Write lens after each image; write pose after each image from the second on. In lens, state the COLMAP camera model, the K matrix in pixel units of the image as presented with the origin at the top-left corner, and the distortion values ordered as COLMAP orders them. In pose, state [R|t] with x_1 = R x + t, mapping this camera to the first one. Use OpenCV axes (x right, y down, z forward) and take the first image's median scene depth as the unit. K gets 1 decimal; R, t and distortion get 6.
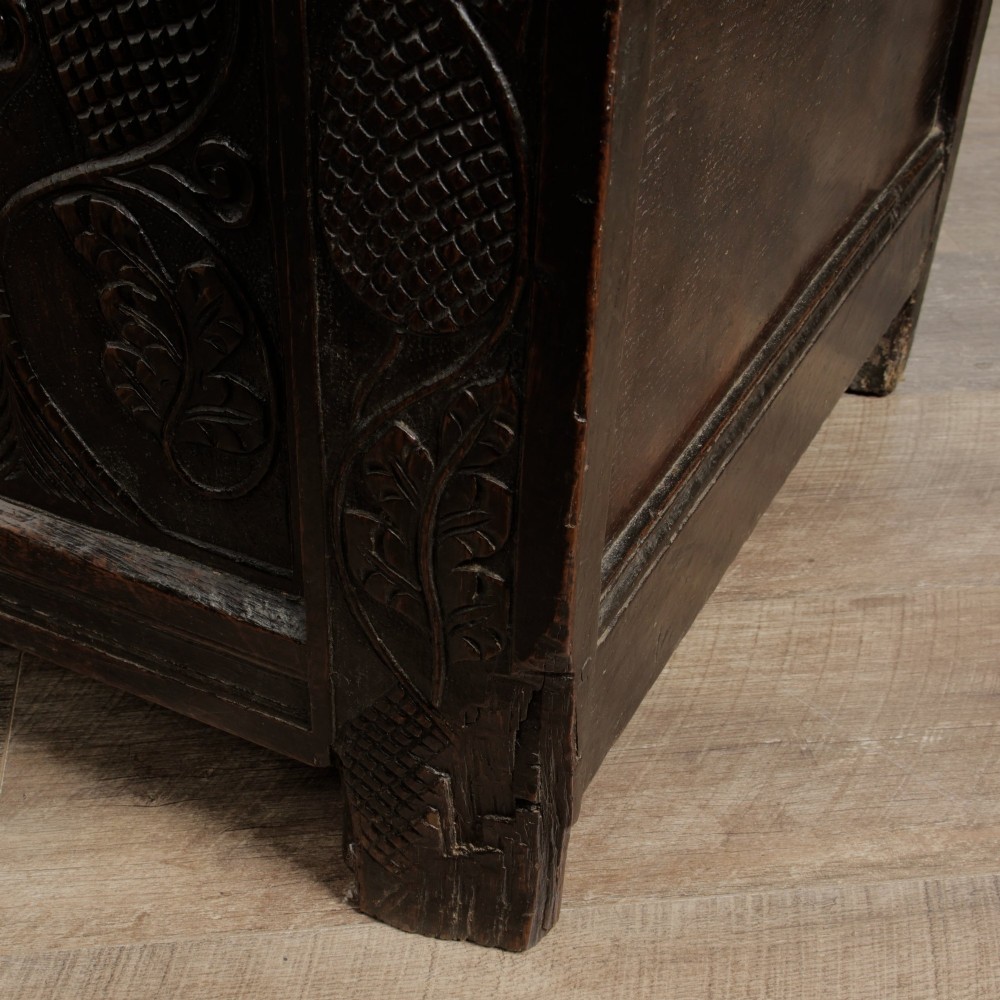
lens RADIAL K [[1496.4, 0, 447.4], [0, 1496.4, 598.1], [0, 0, 1]] dist [-0.002413, -0.040733]
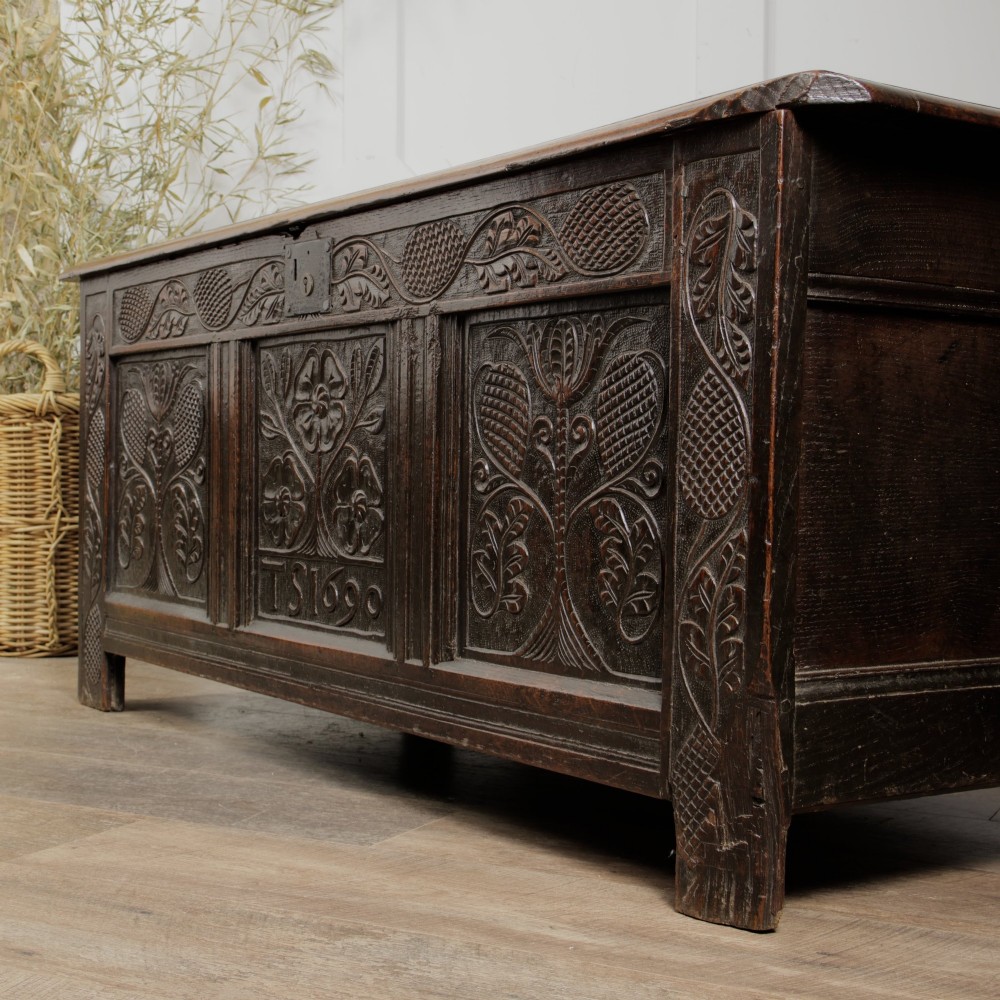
lens RADIAL K [[1555.7, 0, 474.7], [0, 1555.7, 524.3], [0, 0, 1]] dist [0.003426, 0.014607]
pose [[0.890556, 0.016195, -0.454585, 0.662574], [-0.287181, 0.795030, -0.534280, 1.081168], [0.352756, 0.606354, 0.712670, -0.742301]]
